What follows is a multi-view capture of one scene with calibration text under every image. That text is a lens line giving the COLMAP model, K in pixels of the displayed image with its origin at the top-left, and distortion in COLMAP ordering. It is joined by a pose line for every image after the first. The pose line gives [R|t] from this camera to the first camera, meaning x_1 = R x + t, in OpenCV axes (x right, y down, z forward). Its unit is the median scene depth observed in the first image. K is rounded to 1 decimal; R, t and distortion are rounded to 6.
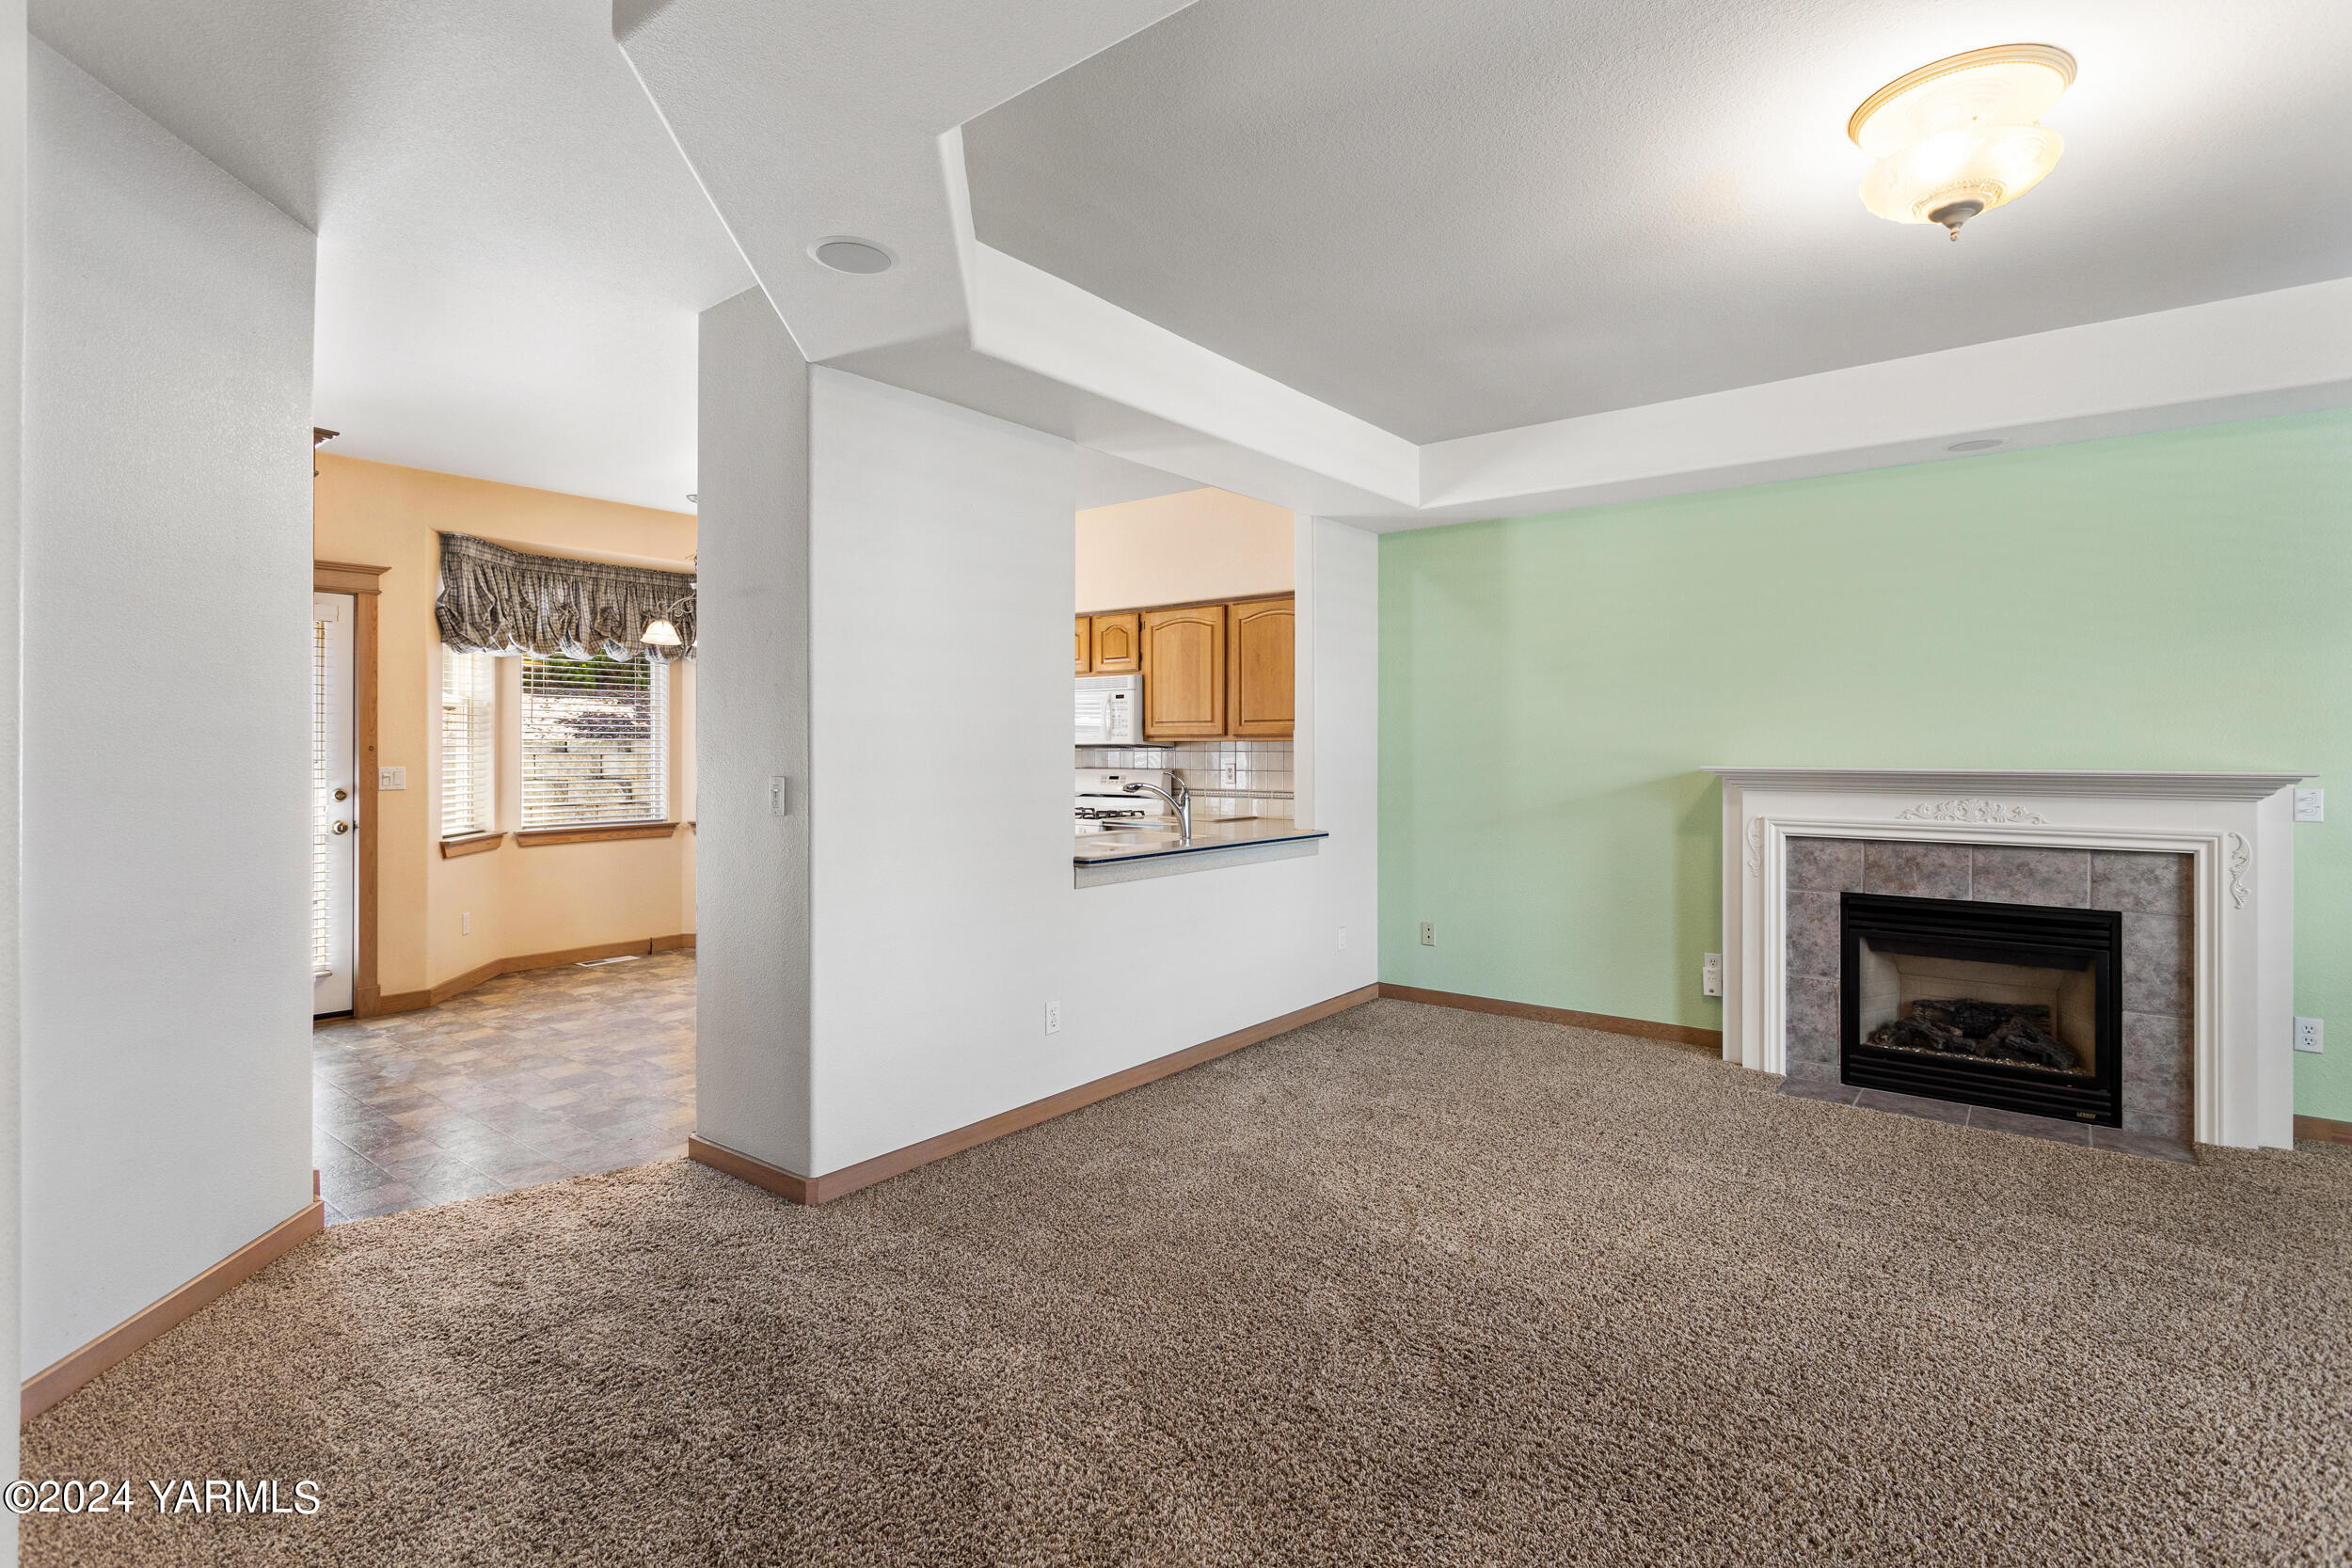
lens RADIAL K [[1120.7, 0, 1176.3], [0, 1120.7, 749.7], [0, 0, 1]] dist [-0.000552, 0.001531]
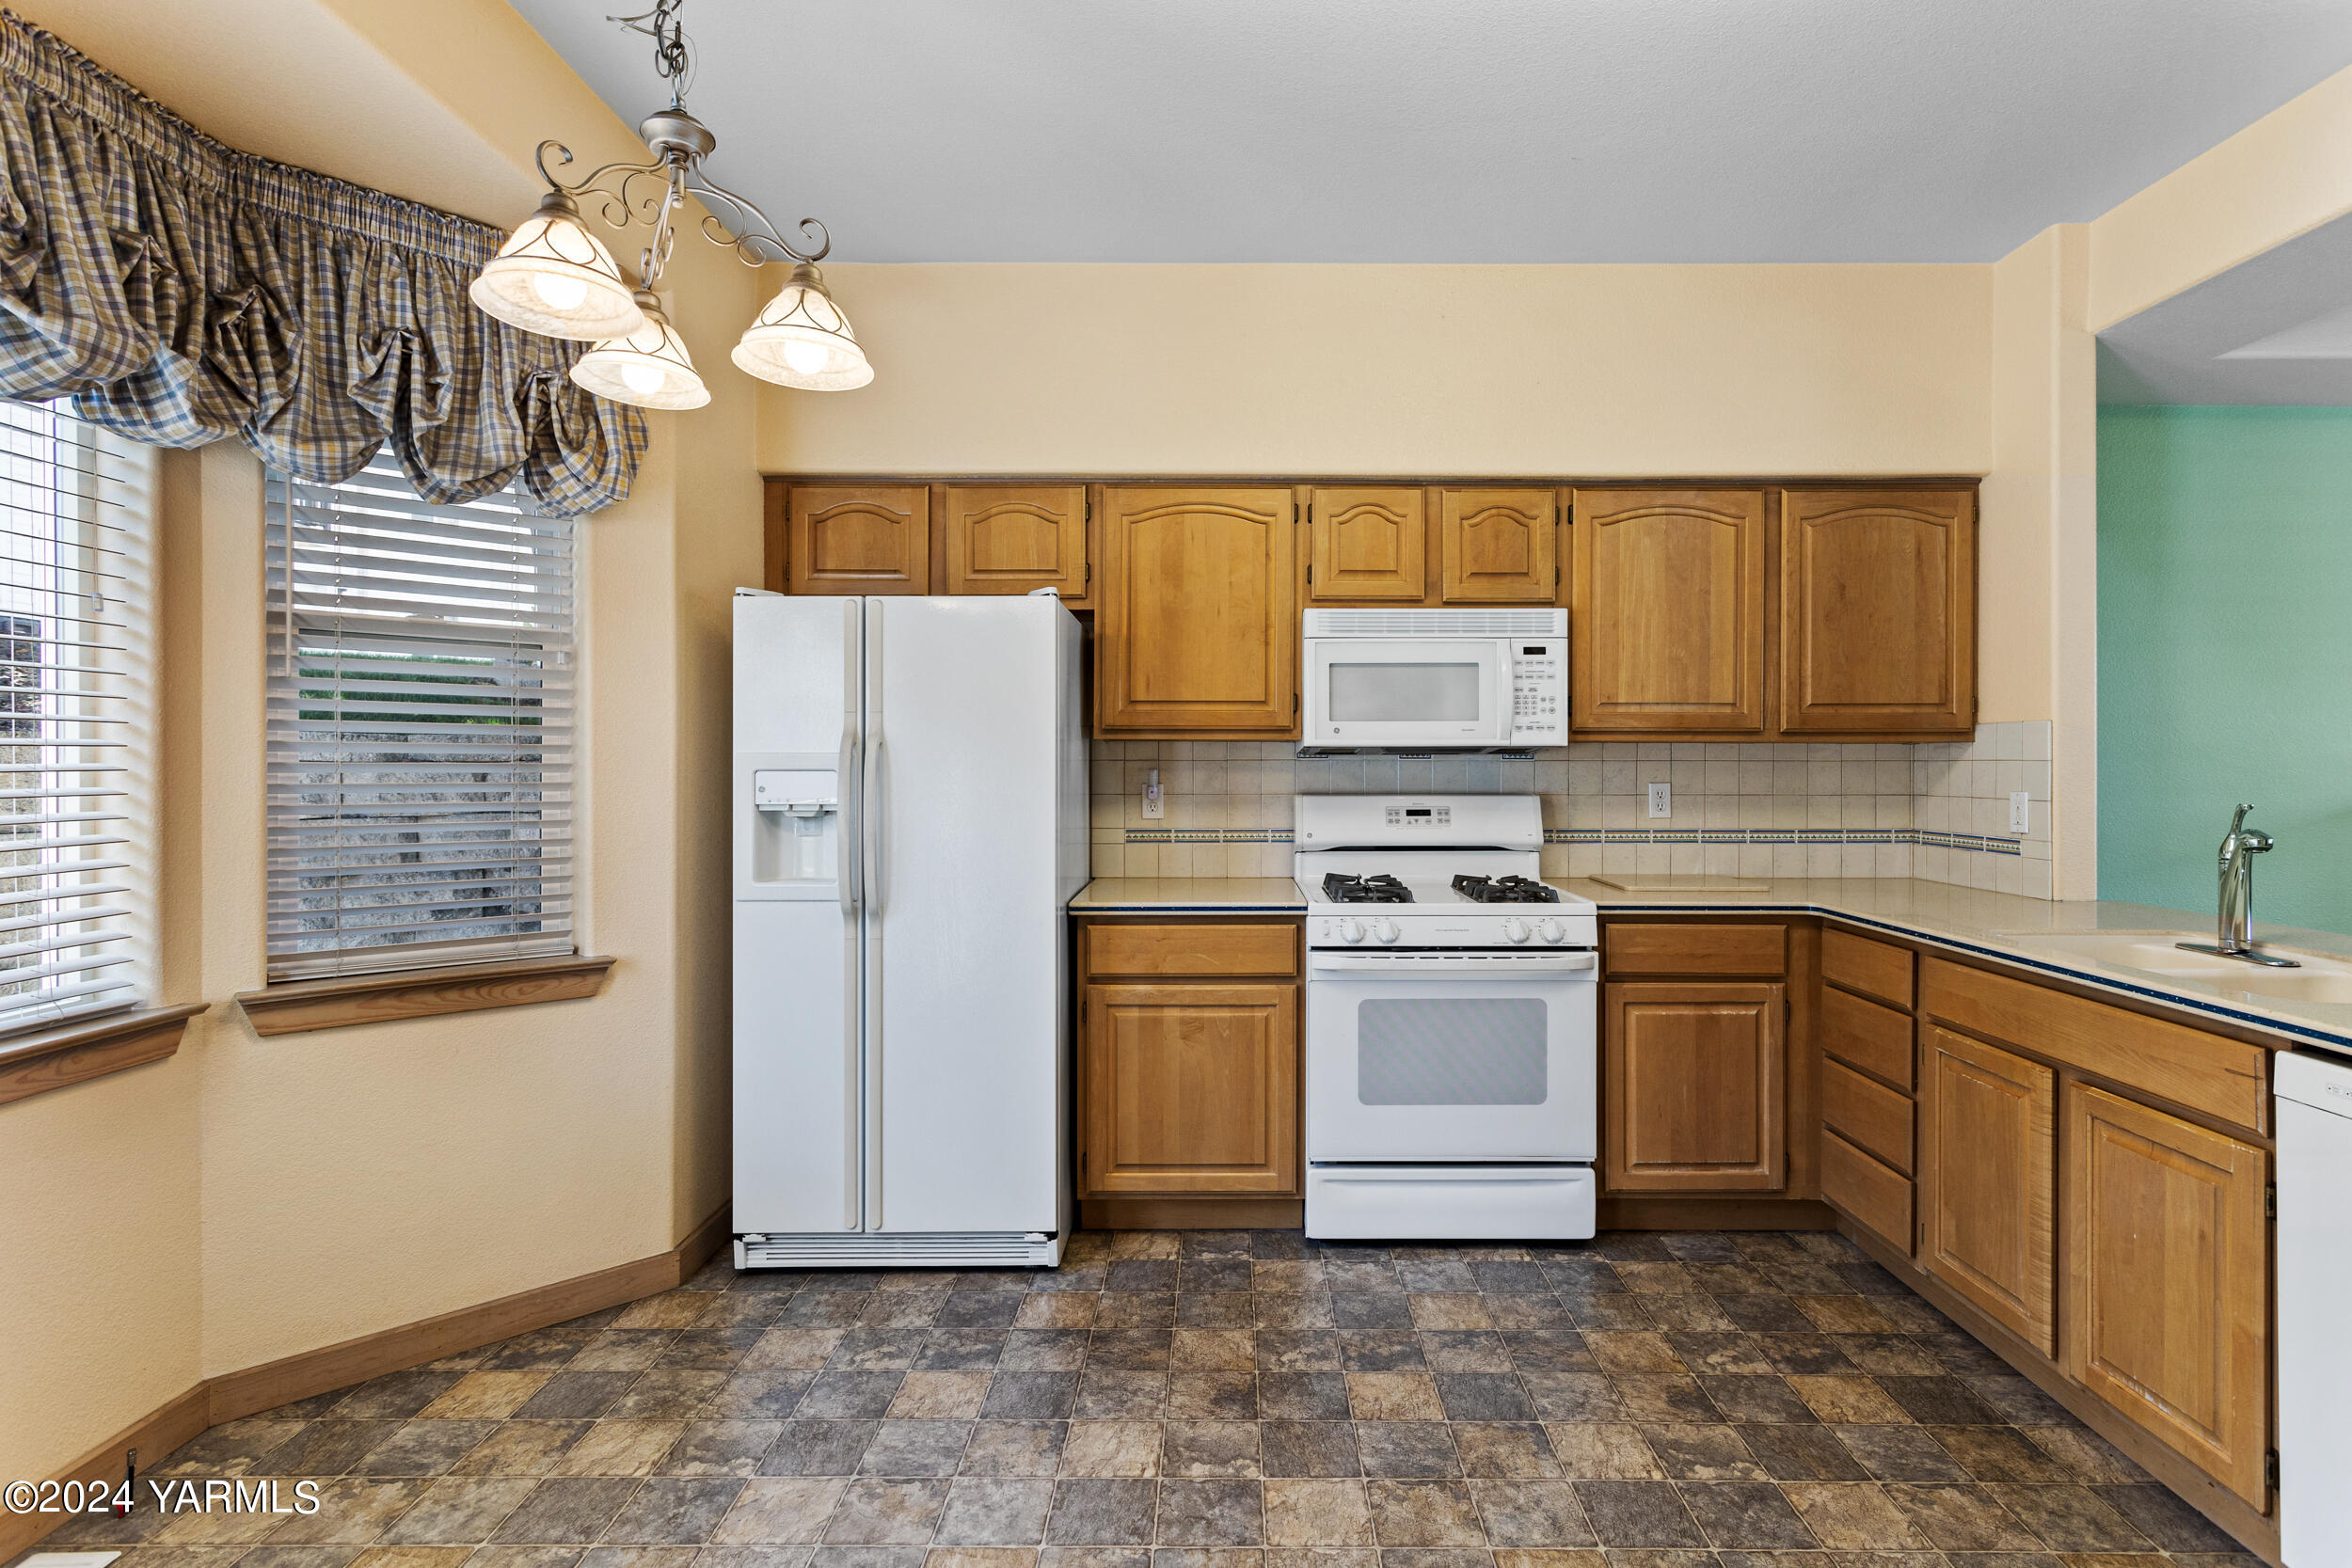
lens RADIAL K [[1178.5, 0, 1237.1], [0, 1178.5, 767.0], [0, 0, 1]] dist [0.001058, 0.002409]
pose [[0.781969, -0.002761, 0.623311, -0.695431], [0.000049, 0.999990, 0.004368, 0.002981], [-0.623317, -0.003386, 0.781962, 0.973264]]
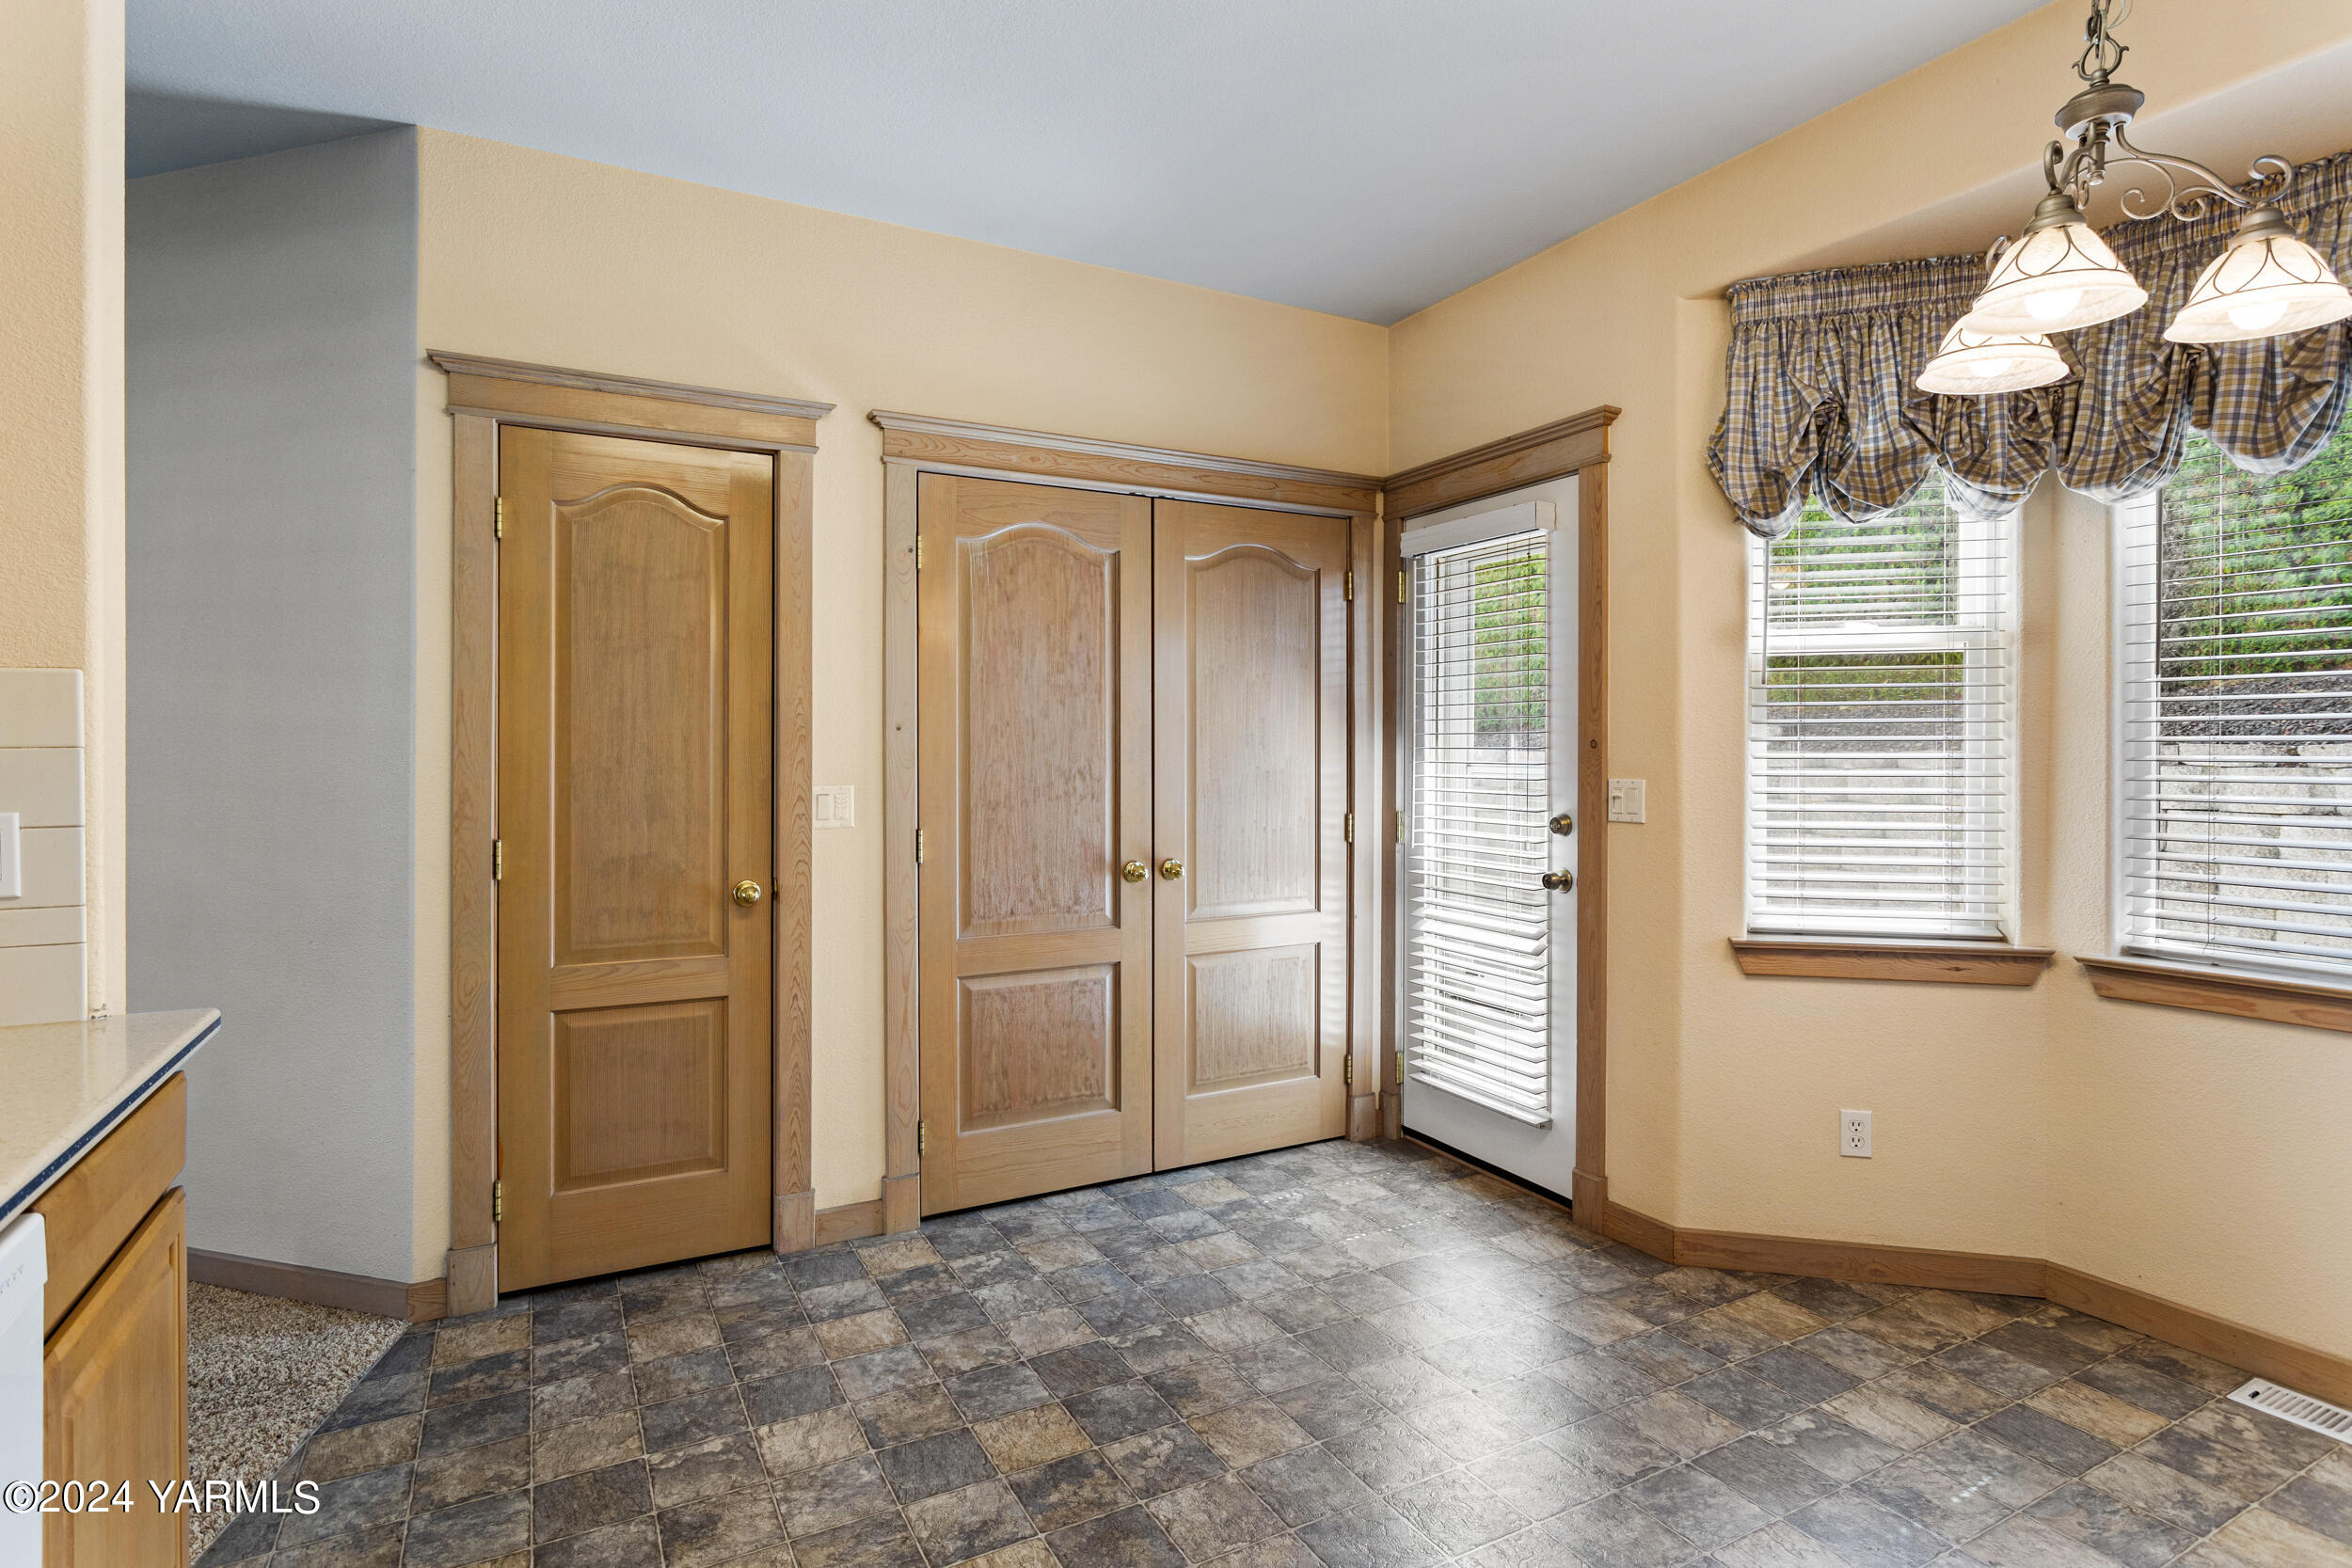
lens RADIAL K [[1183.1, 0, 1172.5], [0, 1183.1, 755.2], [0, 0, 1]] dist [-0.005717, 0.000120]
pose [[-0.397188, 0.000929, -0.917737, -0.126449], [-0.000400, 0.999999, 0.001186, 0.004229], [0.917737, 0.000838, -0.397188, 1.277209]]
